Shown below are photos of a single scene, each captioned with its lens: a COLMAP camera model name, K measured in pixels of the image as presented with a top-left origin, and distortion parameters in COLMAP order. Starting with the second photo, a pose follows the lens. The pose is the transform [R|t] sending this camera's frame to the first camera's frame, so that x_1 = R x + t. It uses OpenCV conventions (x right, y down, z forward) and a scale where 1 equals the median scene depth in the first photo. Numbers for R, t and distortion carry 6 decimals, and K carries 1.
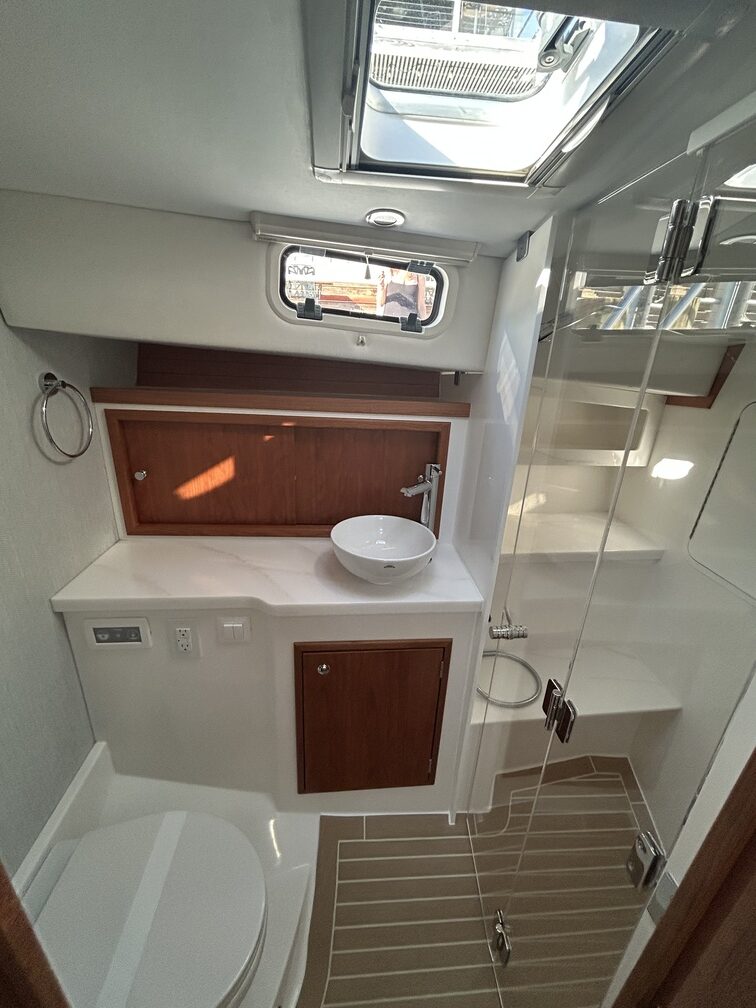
lens RADIAL K [[409.2, 0, 373.6], [0, 409.2, 506.4], [0, 0, 1]] dist [0.000386, 0.000535]
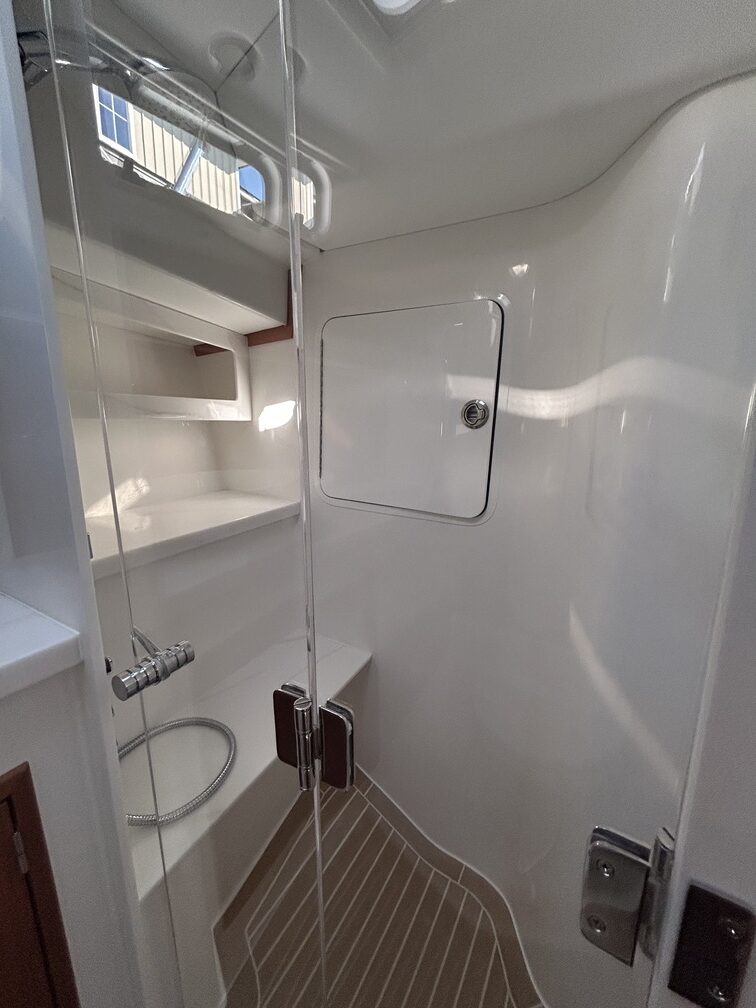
lens RADIAL K [[409.2, 0, 373.5], [0, 409.2, 503.8], [0, 0, 1]] dist [0.000386, 0.000535]
pose [[0.574137, -0.208564, 0.791750, 0.115890], [0.311190, 0.950029, 0.024599, 0.166039], [-0.757316, 0.232261, 0.610350, 0.401942]]
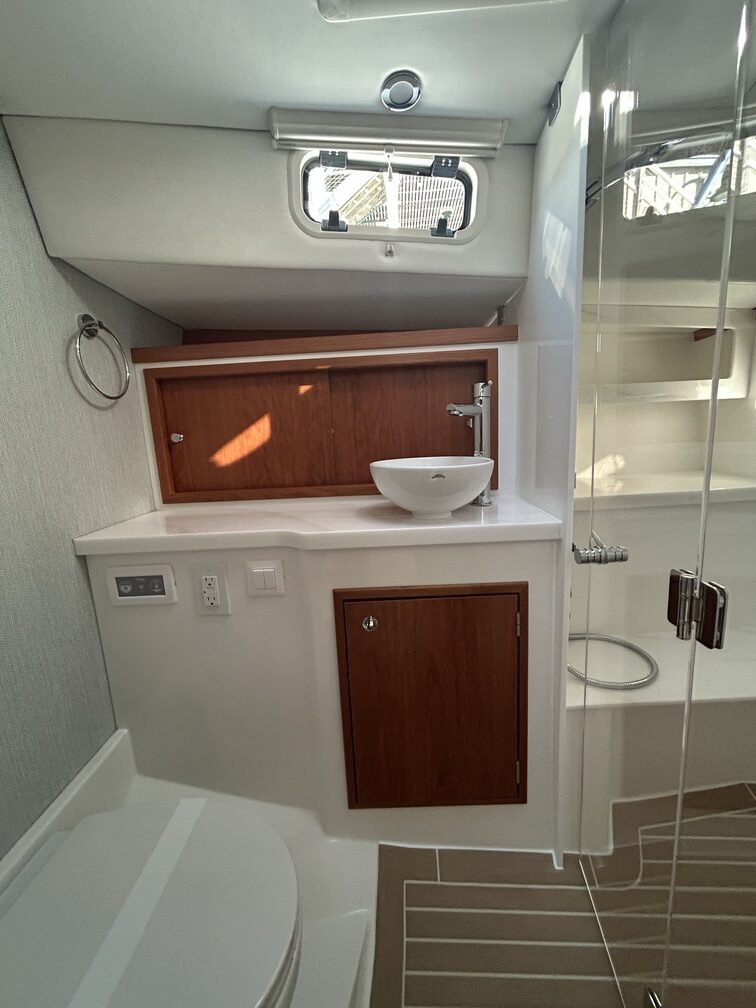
lens RADIAL K [[409.2, 0, 373.6], [0, 409.2, 502.0], [0, 0, 1]] dist [0.000386, 0.000535]
pose [[0.988569, -0.076241, -0.130075, 0.010696], [0.051752, 0.981898, -0.182205, 0.285656], [0.141612, 0.173390, 0.974619, 0.144031]]
